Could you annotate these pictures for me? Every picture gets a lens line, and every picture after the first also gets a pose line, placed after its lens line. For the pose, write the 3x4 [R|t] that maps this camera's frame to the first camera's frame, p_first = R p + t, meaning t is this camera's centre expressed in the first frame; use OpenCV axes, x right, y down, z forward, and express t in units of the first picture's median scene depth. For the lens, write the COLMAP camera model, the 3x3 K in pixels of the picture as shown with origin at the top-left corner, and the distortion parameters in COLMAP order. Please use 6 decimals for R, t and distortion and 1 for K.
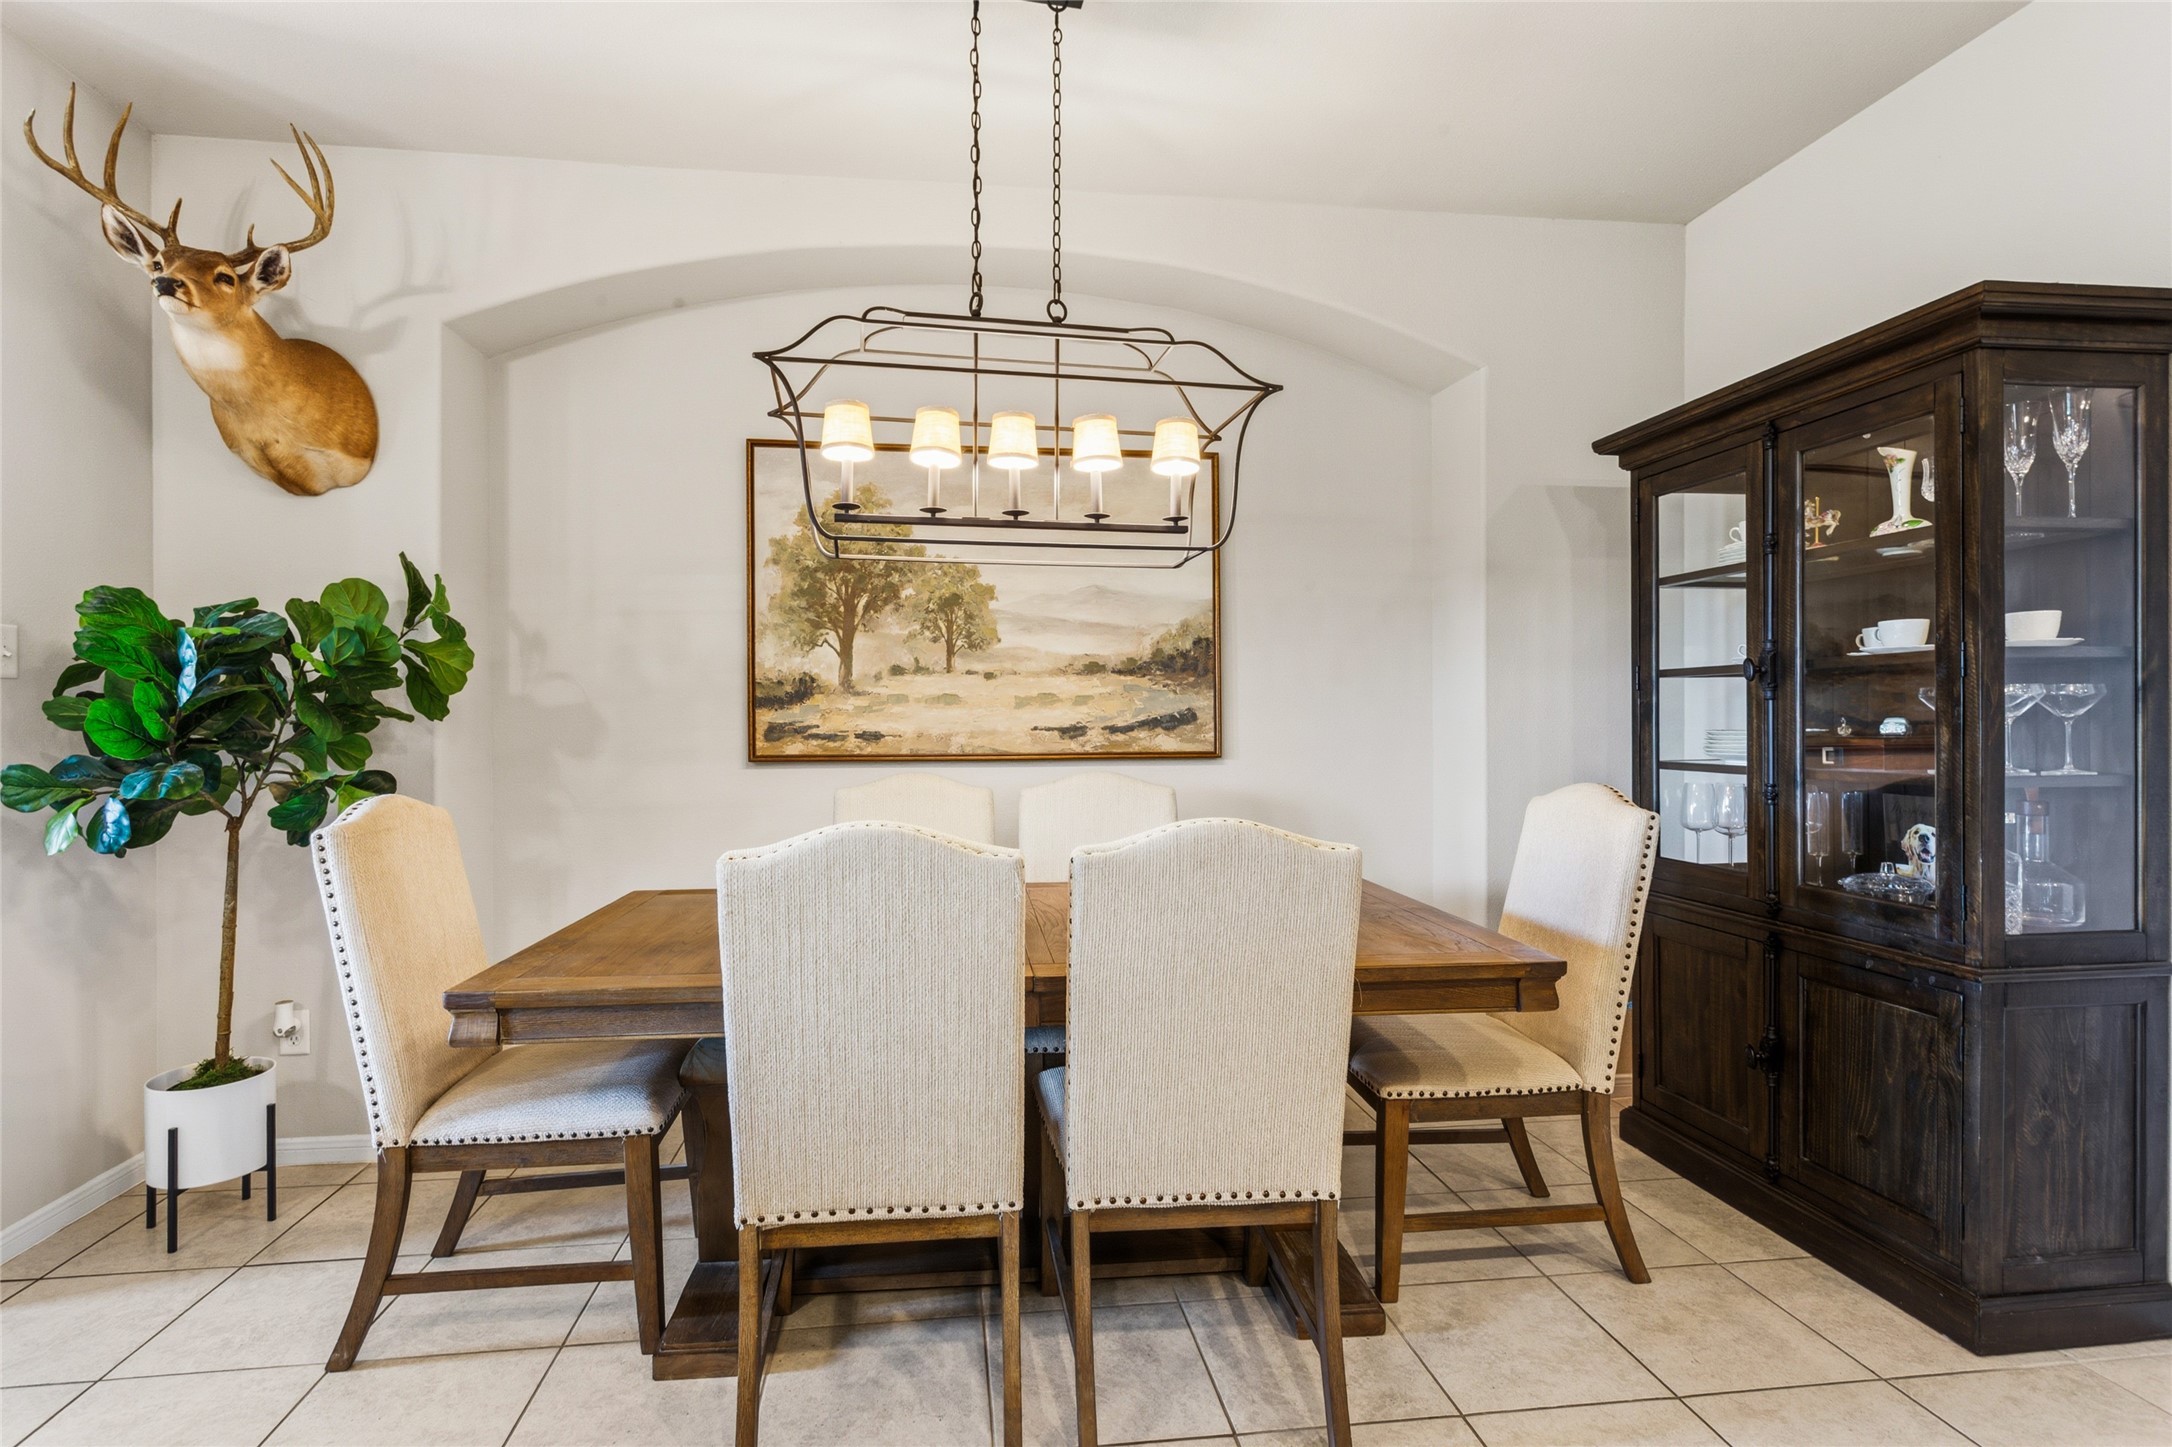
lens RADIAL K [[1068.4, 0, 1075.9], [0, 1068.4, 727.1], [0, 0, 1]] dist [-0.001493, -0.000149]
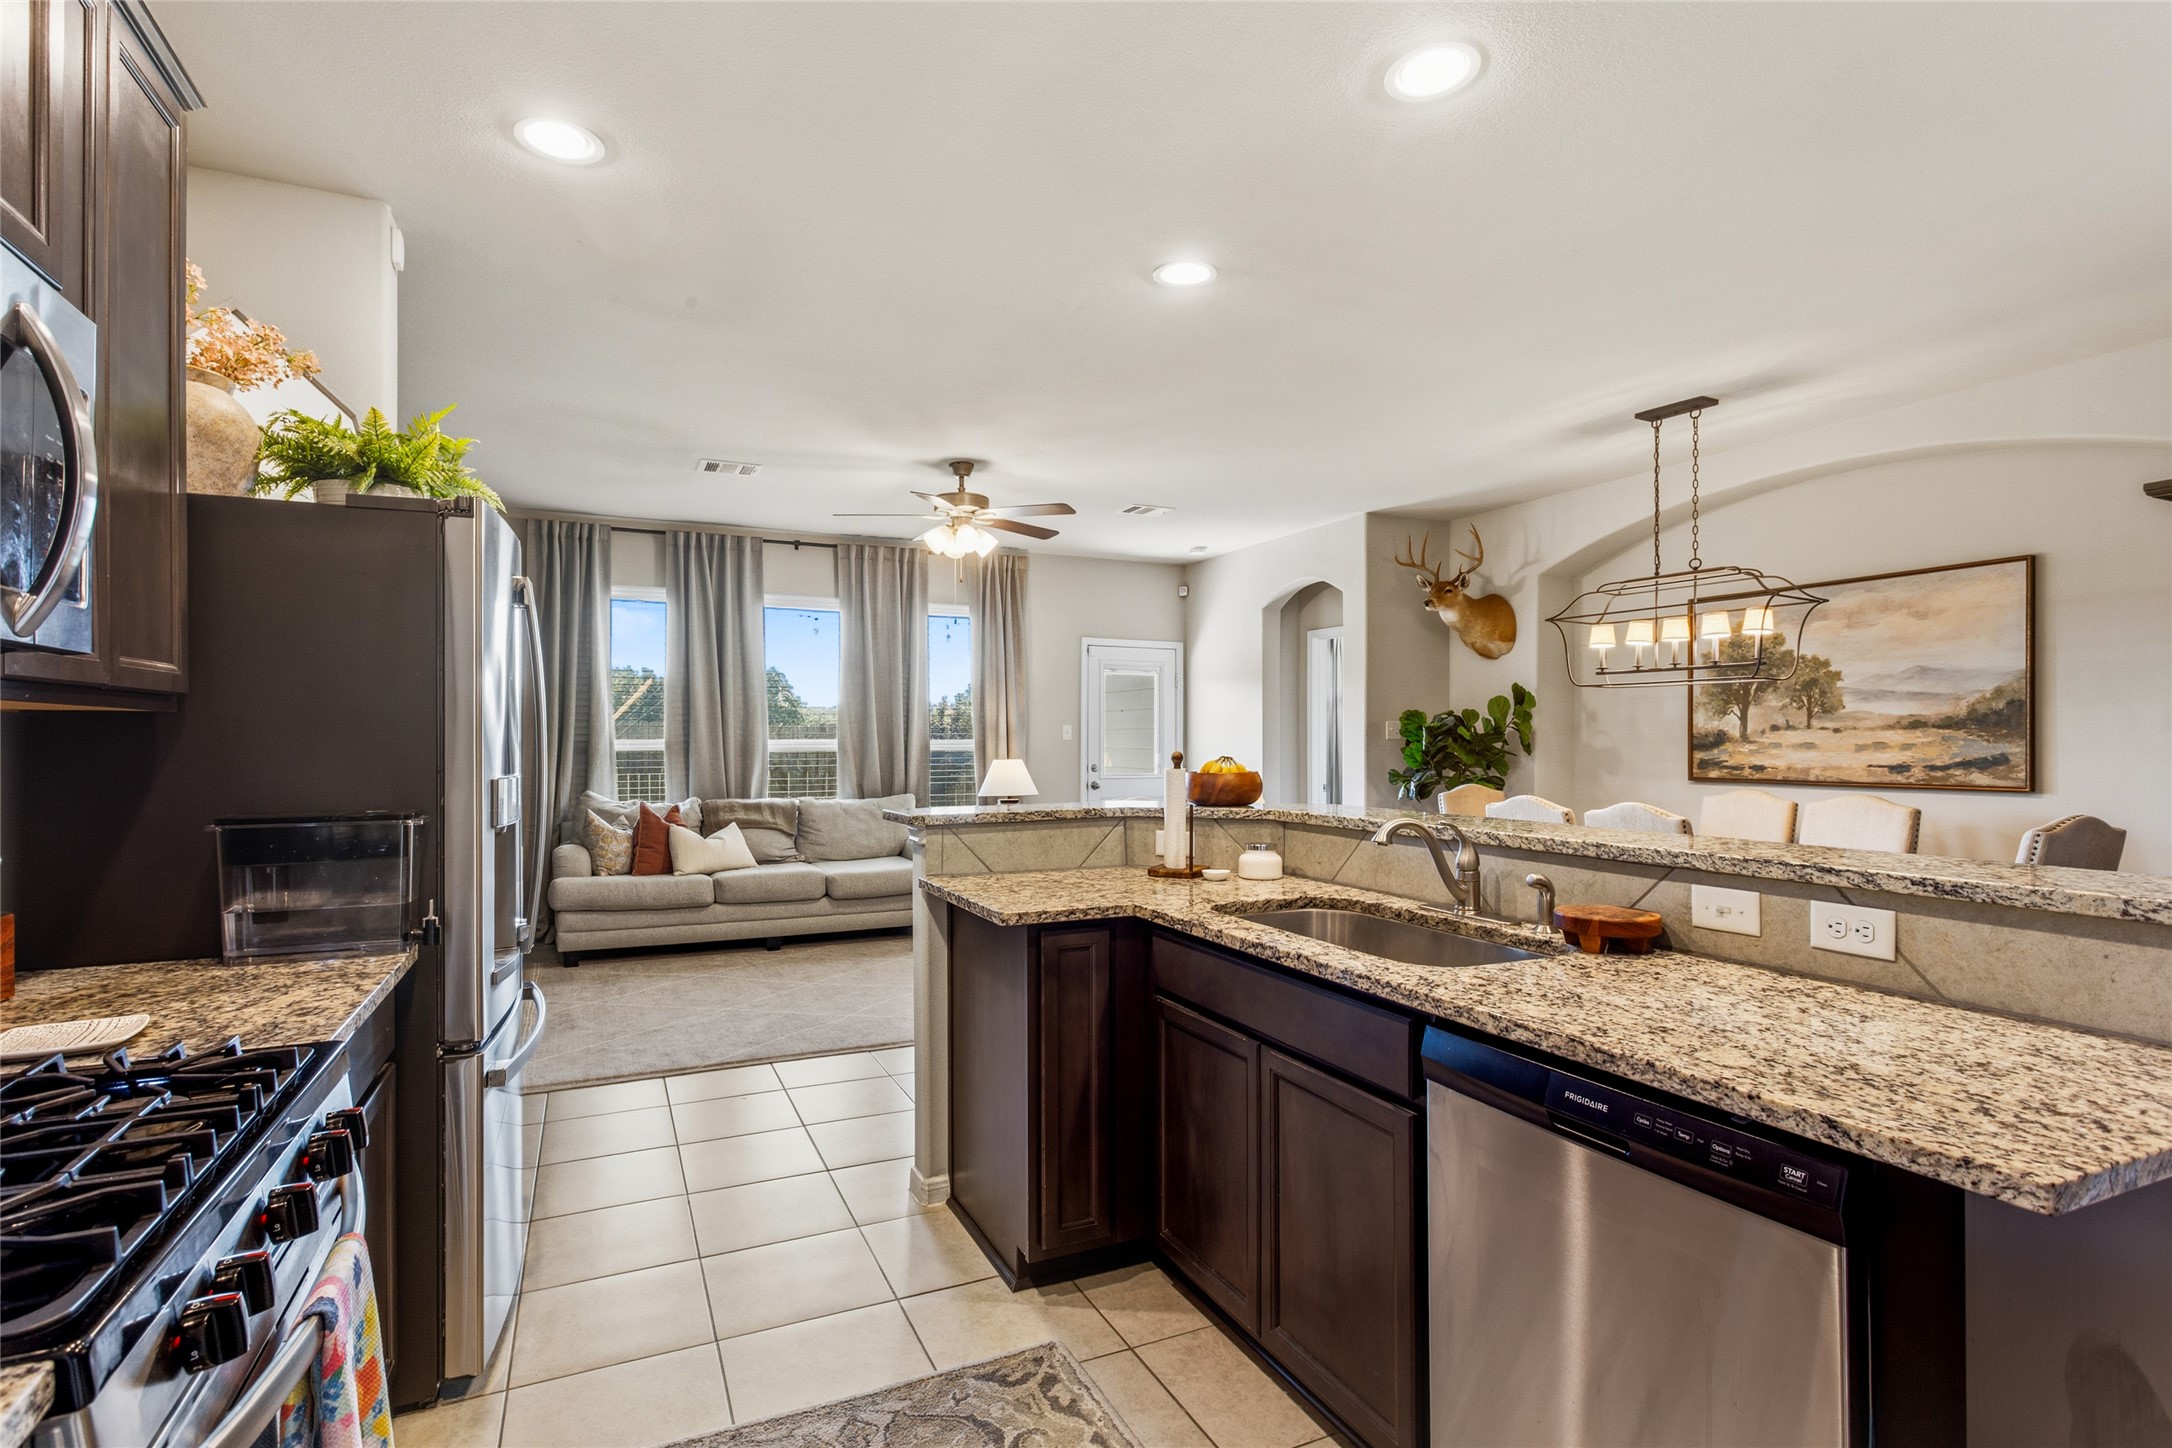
lens RADIAL K [[1068.4, 0, 1080.2], [0, 1068.4, 729.0], [0, 0, 1]] dist [-0.001493, -0.000149]
pose [[0.312947, -0.006126, -0.949751, 1.042410], [-0.004404, 0.999959, -0.007901, -0.033721], [0.949761, 0.006656, 0.312907, -0.511867]]
